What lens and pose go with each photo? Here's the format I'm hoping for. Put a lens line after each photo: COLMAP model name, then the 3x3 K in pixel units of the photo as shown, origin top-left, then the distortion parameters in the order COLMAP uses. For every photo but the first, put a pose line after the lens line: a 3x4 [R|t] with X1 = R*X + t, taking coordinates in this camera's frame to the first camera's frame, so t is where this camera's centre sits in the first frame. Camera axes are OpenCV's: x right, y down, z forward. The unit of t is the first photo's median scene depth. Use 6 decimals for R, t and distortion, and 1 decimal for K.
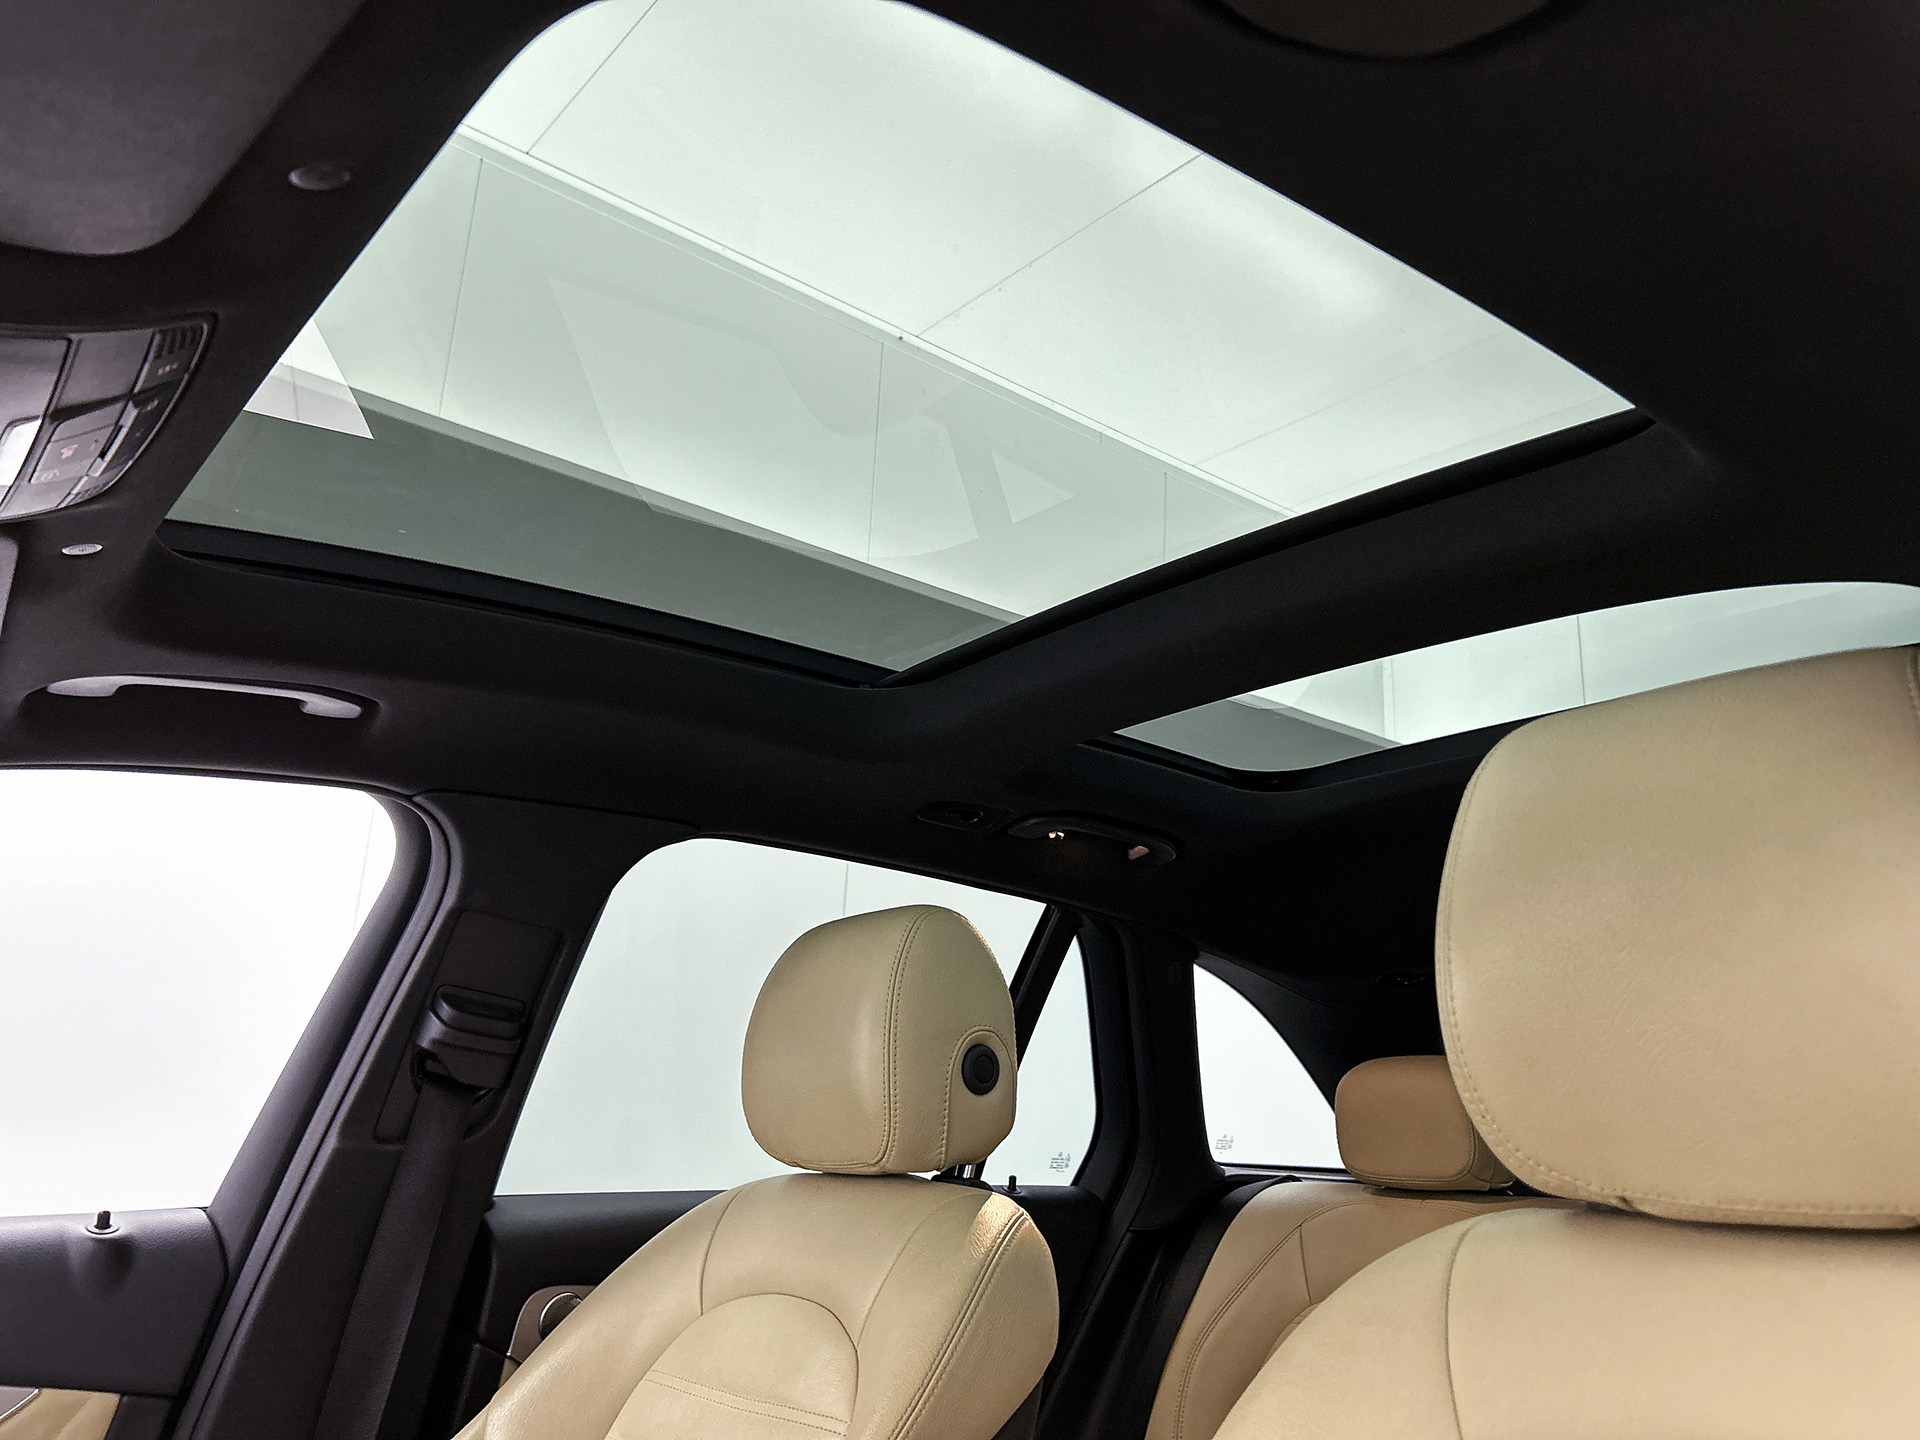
lens RADIAL K [[1450.5, 0, 960.0], [0, 1450.5, 720.0], [0, 0, 1]] dist [0.013868, 0.001403]
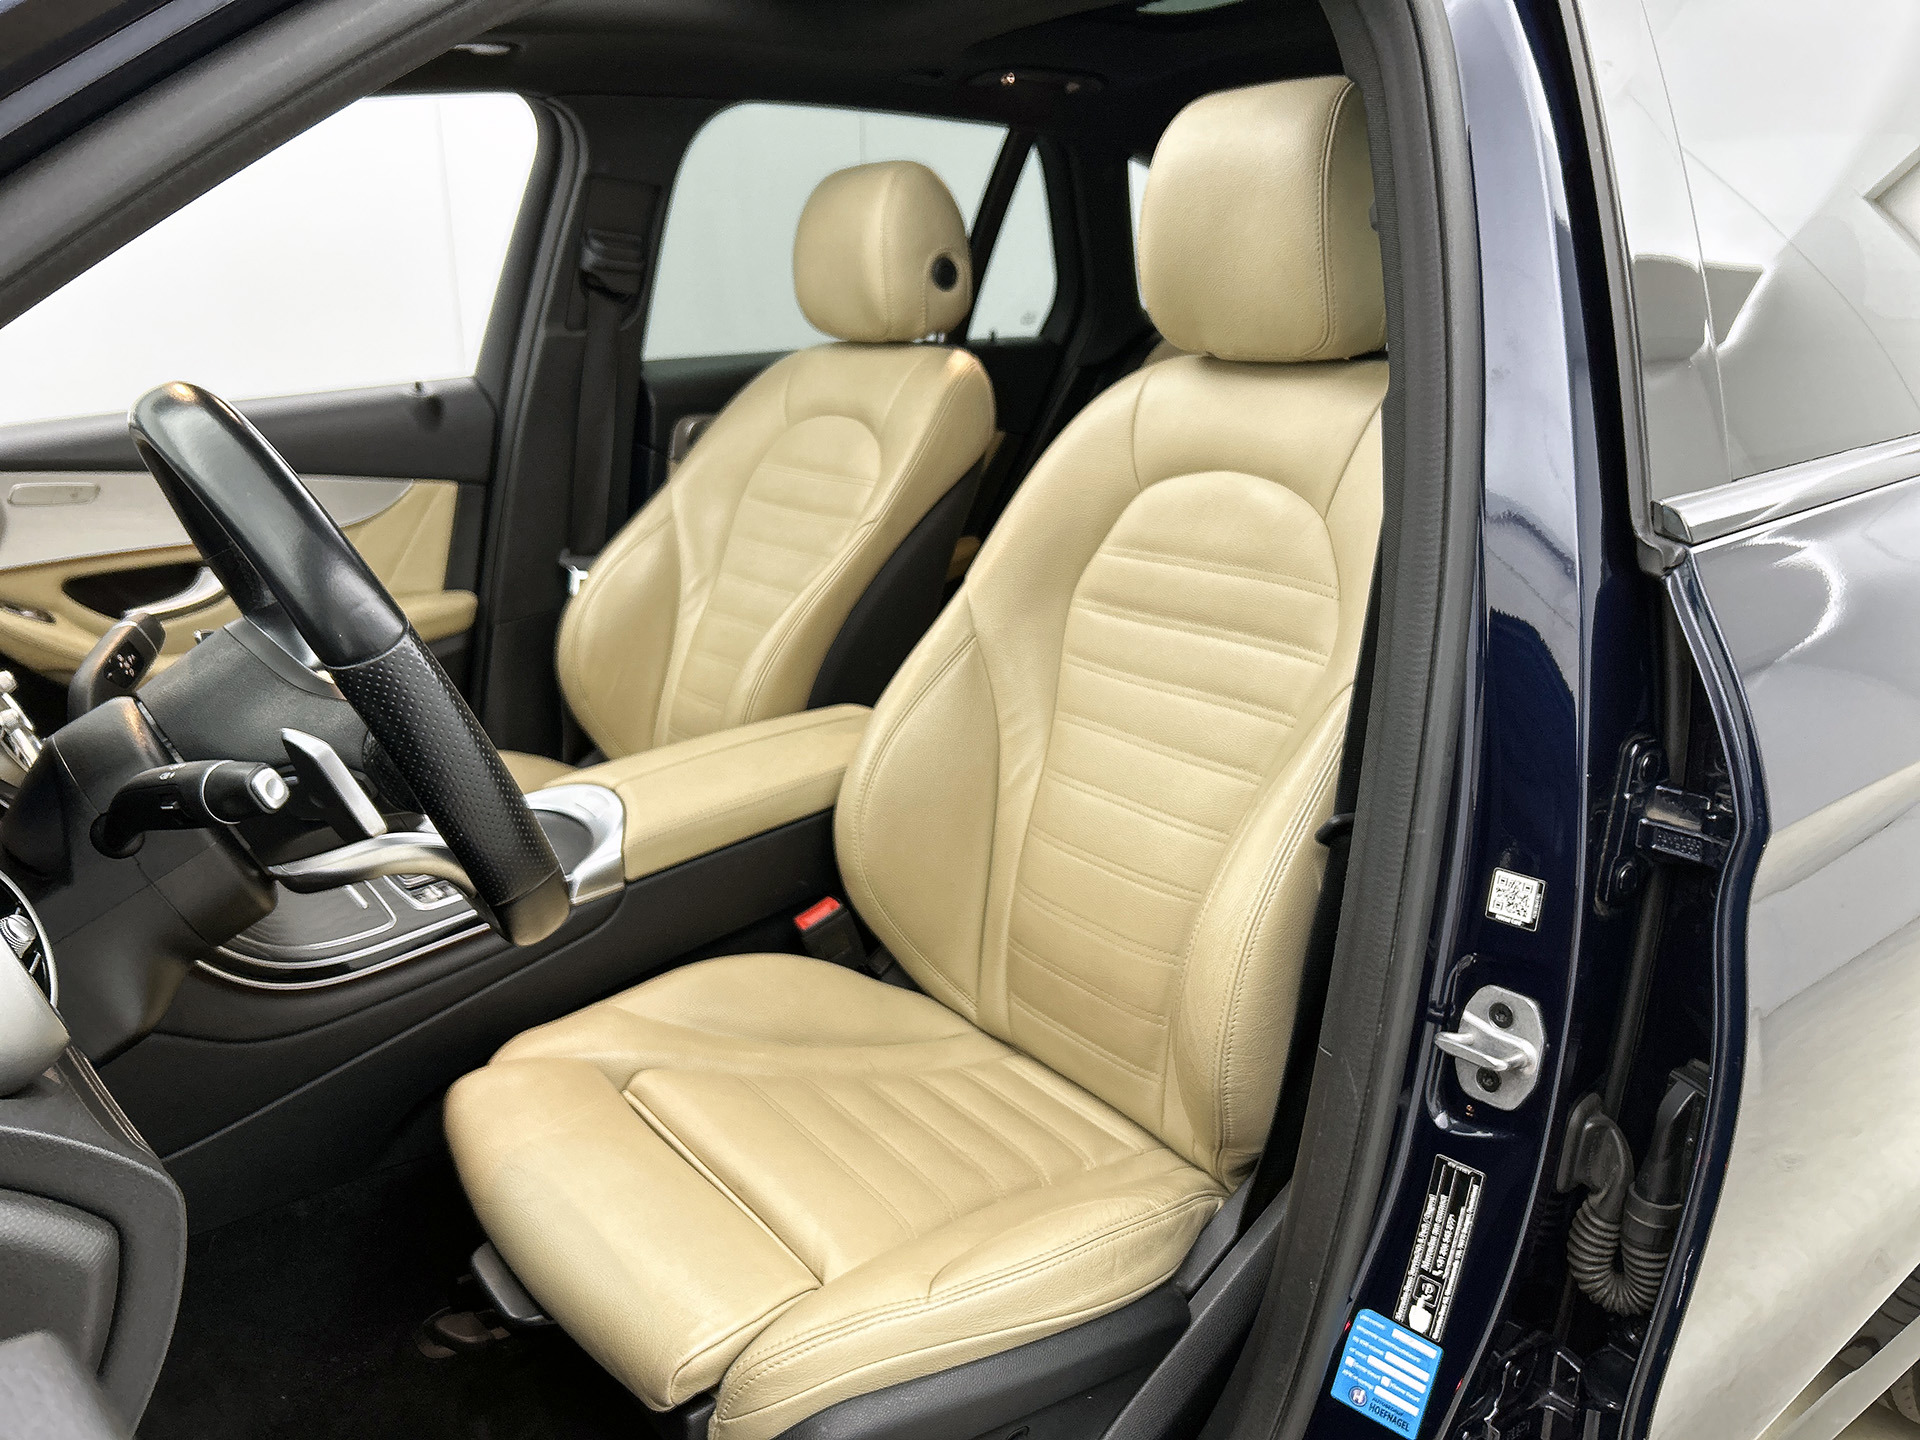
lens RADIAL K [[1477.0, 0, 990.8], [0, 1477.0, 710.8], [0, 0, 1]] dist [0.006272, -0.000922]
pose [[0.998521, -0.038654, -0.038244, 0.097041], [0.053122, 0.843626, 0.534297, -0.189399], [0.011611, -0.535538, 0.844431, -0.551096]]
